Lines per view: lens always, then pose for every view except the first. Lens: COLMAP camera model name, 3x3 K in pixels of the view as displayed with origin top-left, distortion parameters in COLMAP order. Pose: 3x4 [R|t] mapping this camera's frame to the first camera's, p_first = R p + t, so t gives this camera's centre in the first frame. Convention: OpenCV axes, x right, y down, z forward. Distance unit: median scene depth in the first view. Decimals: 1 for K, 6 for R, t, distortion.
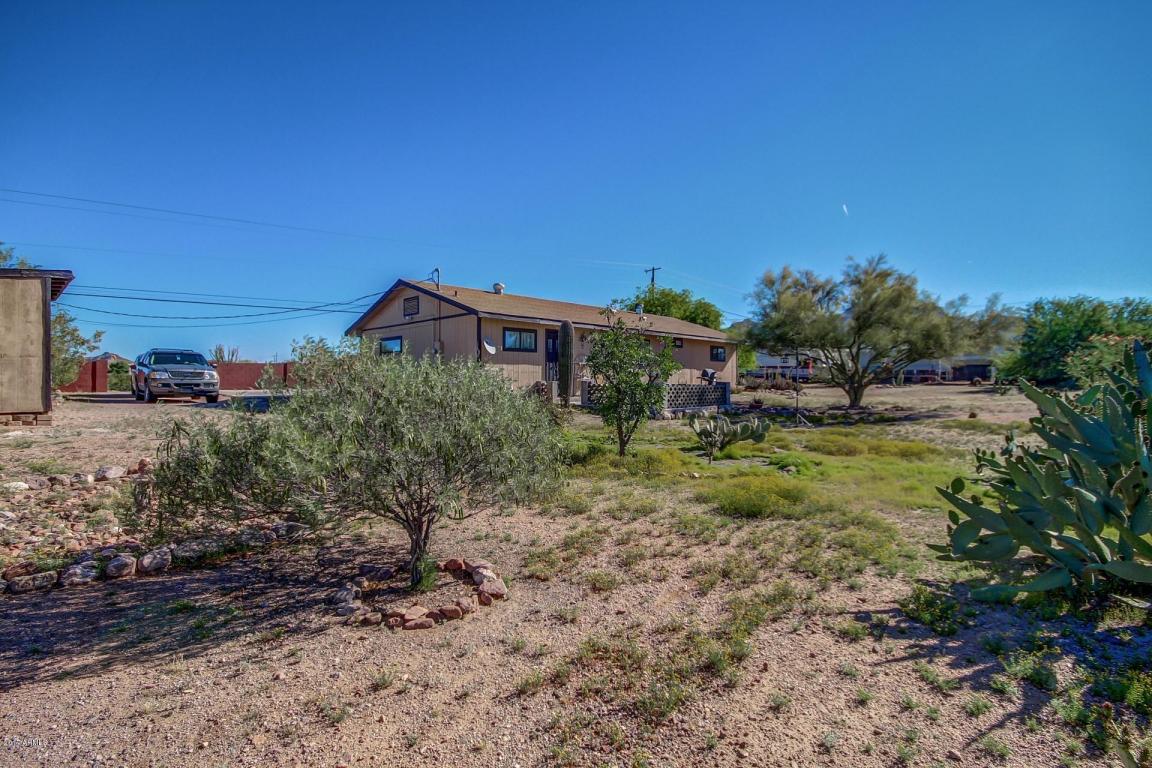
lens RADIAL K [[560.4, 0, 575.8], [0, 560.4, 374.0], [0, 0, 1]] dist [0.009620, -0.015834]
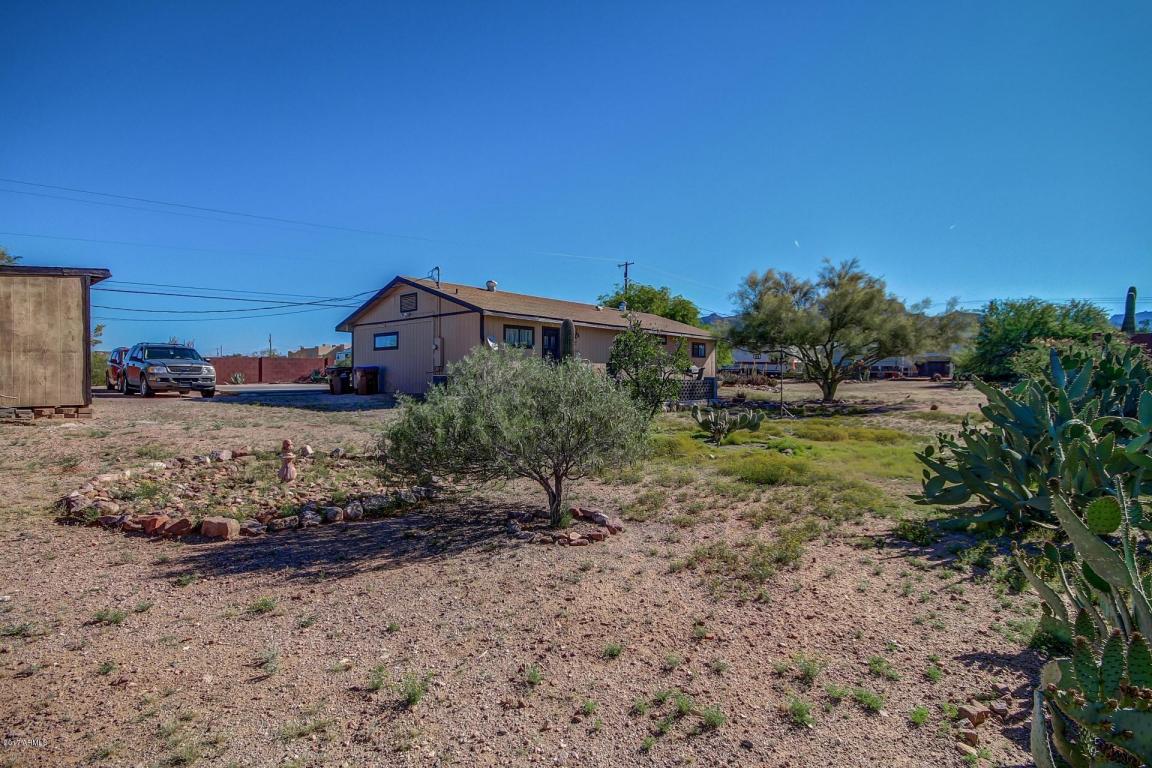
lens RADIAL K [[563.4, 0, 588.7], [0, 563.4, 376.1], [0, 0, 1]] dist [-0.001162, -0.000777]
pose [[0.997699, 0.001706, 0.067777, -0.062293], [-0.002549, 0.999920, 0.012365, -0.001092], [-0.067751, -0.012509, 0.997624, -0.080894]]
